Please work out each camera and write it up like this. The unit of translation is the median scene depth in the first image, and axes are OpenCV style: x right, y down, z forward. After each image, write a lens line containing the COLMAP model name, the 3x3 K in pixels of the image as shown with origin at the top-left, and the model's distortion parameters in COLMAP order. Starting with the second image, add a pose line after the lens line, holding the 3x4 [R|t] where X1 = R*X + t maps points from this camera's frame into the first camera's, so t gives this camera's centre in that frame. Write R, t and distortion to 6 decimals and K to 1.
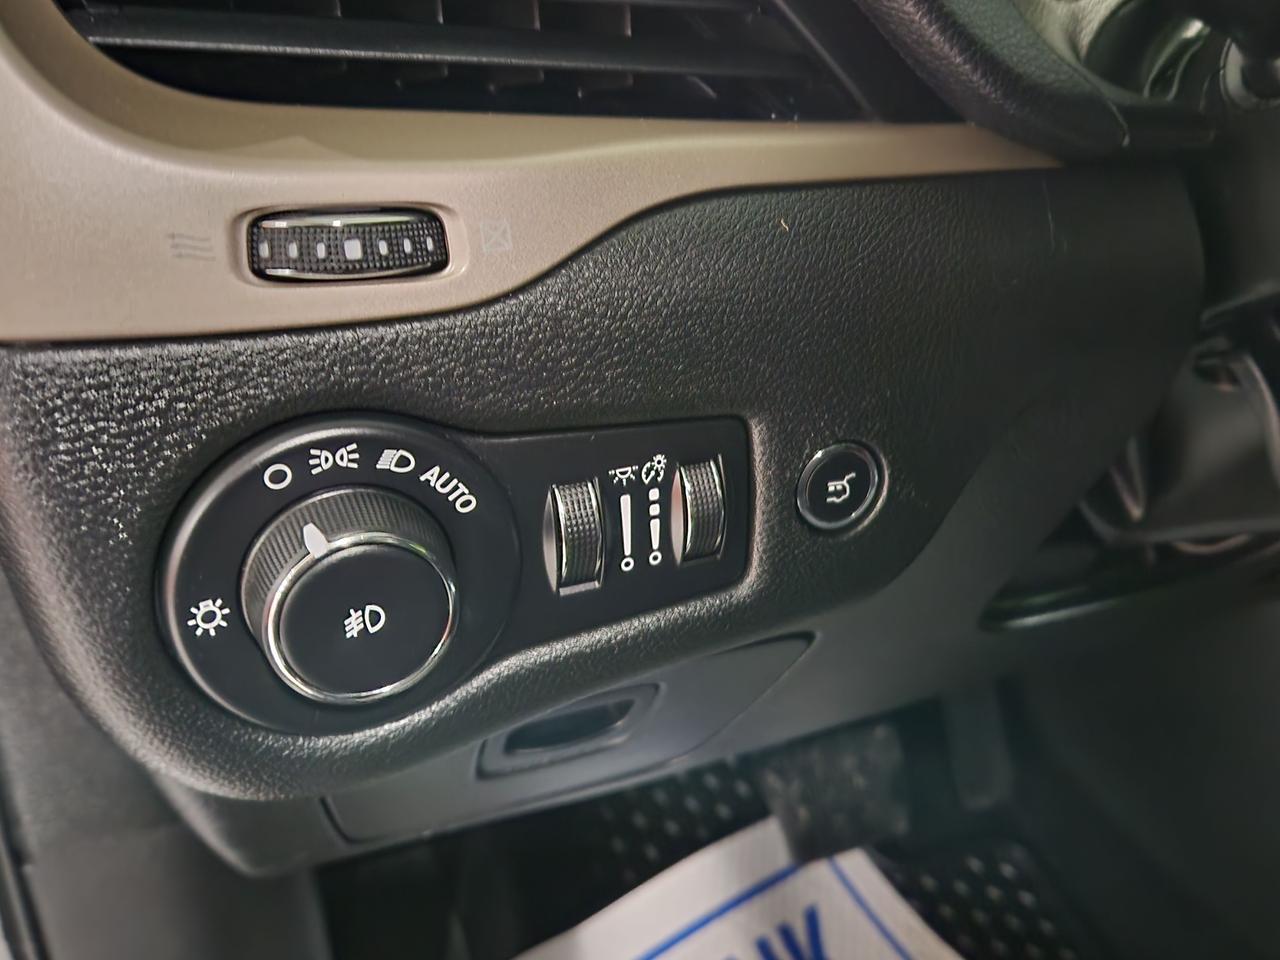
lens RADIAL K [[1150.2, 0, 637.6], [0, 1150.2, 455.3], [0, 0, 1]] dist [0.082782, -0.077151]
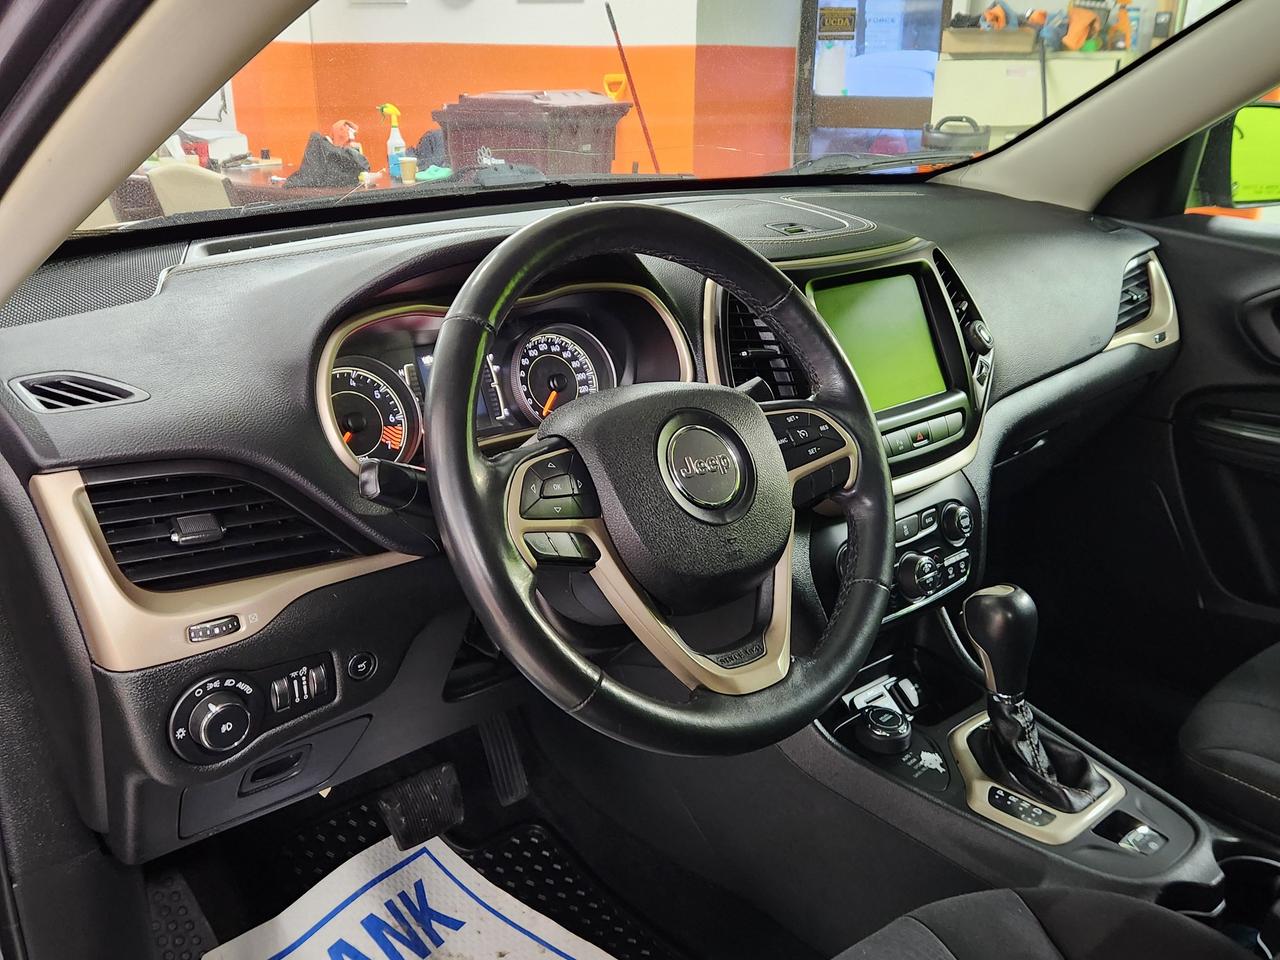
lens RADIAL K [[1122.4, 0, 616.3], [0, 1122.4, 477.0], [0, 0, 1]] dist [0.111203, -0.123958]
pose [[0.950046, -0.097538, 0.296478, -0.045047], [0.118434, 0.991530, -0.053313, -0.275293], [-0.288767, 0.085762, 0.953551, -2.583552]]
